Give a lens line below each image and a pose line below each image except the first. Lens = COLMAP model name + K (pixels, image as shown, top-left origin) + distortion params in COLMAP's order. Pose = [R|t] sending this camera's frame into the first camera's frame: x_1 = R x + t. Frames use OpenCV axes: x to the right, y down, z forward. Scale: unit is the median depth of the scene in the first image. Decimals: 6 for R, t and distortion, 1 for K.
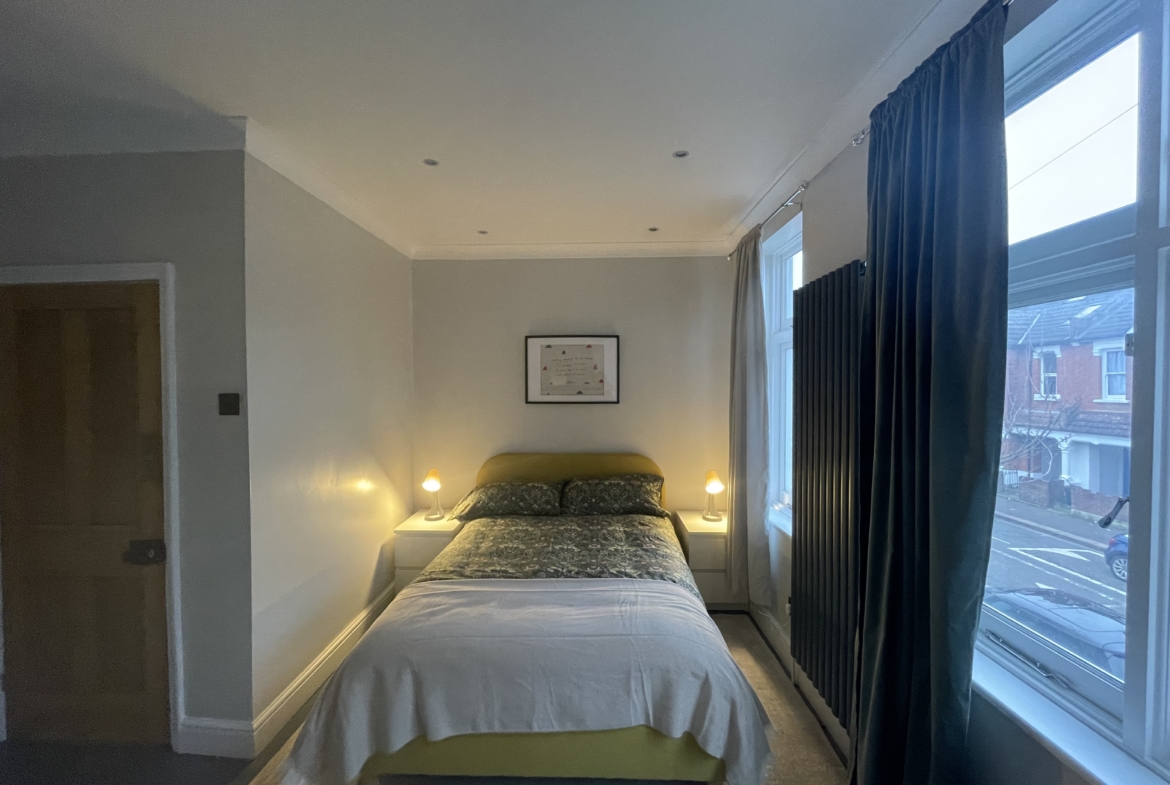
lens RADIAL K [[482.3, 0, 585.0], [0, 482.3, 392.5], [0, 0, 1]] dist [0.028490, 0.000061]
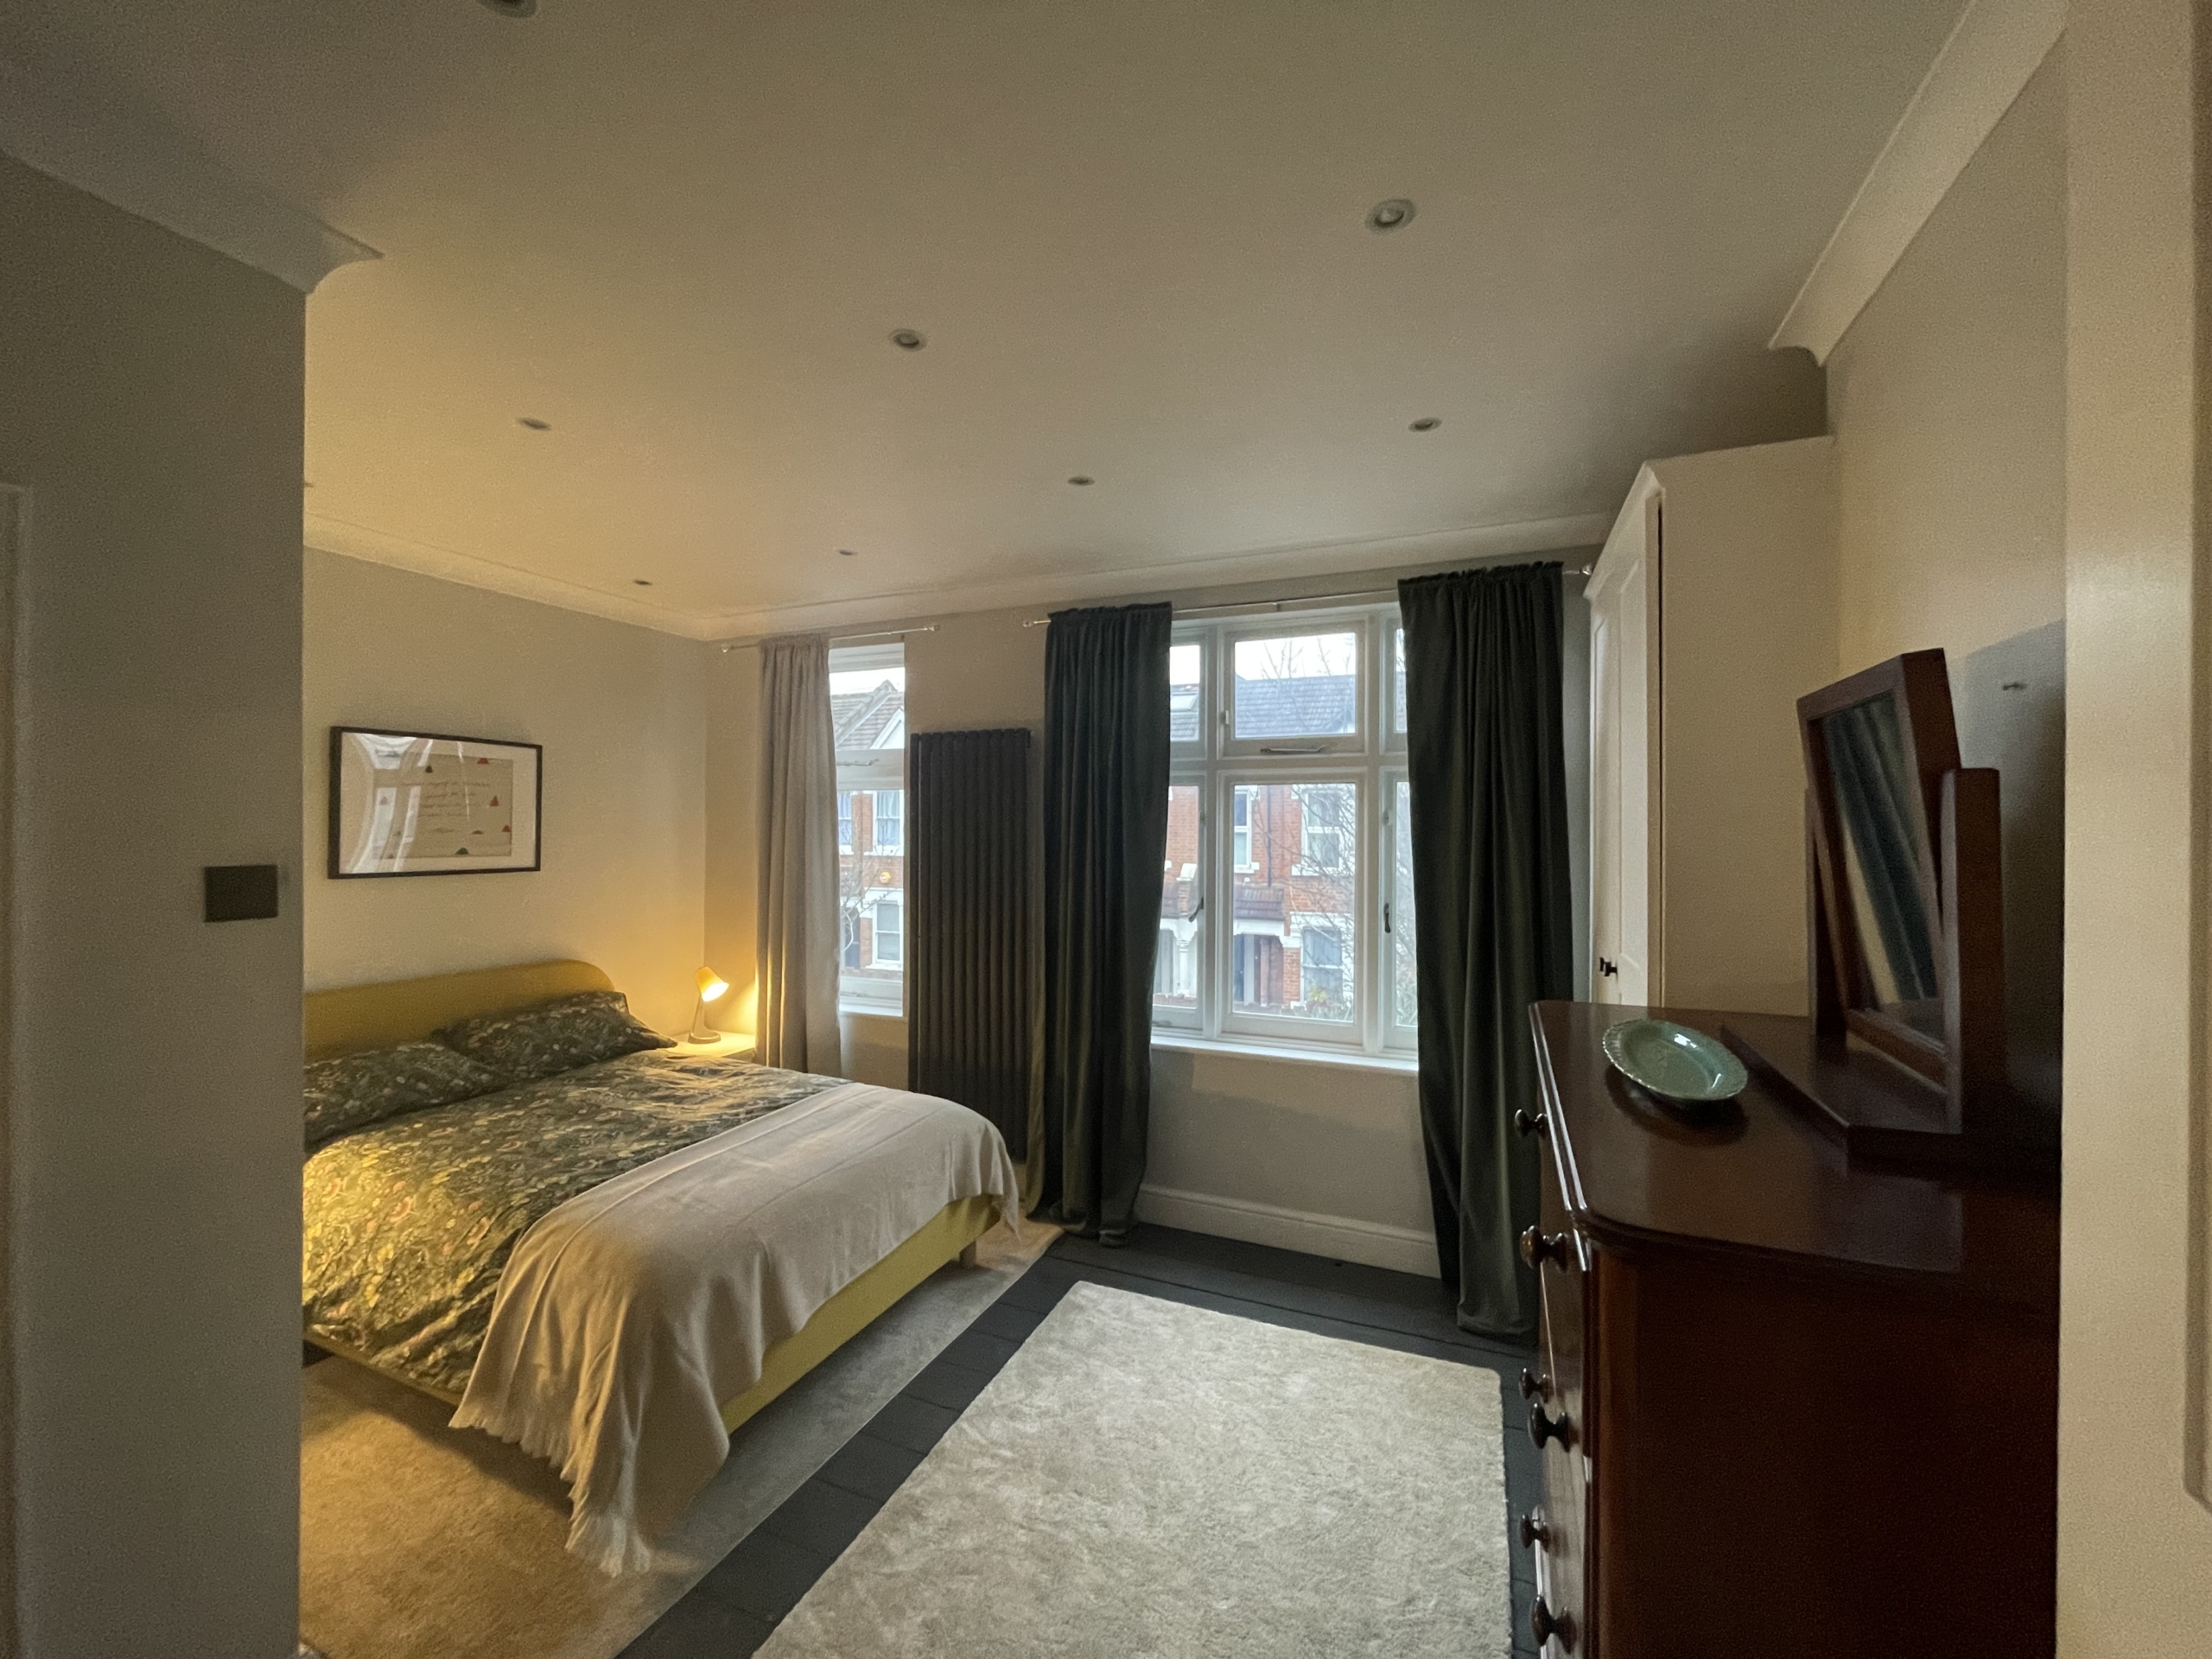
lens RADIAL K [[898.3, 0, 1106.0], [0, 898.3, 829.5], [0, 0, 1]] dist [-0.001448, -0.000062]
pose [[0.380281, -0.001864, 0.924869, -0.969834], [0.018450, 0.999814, -0.005571, -0.008815], [-0.924687, 0.019183, 0.380245, 0.047027]]
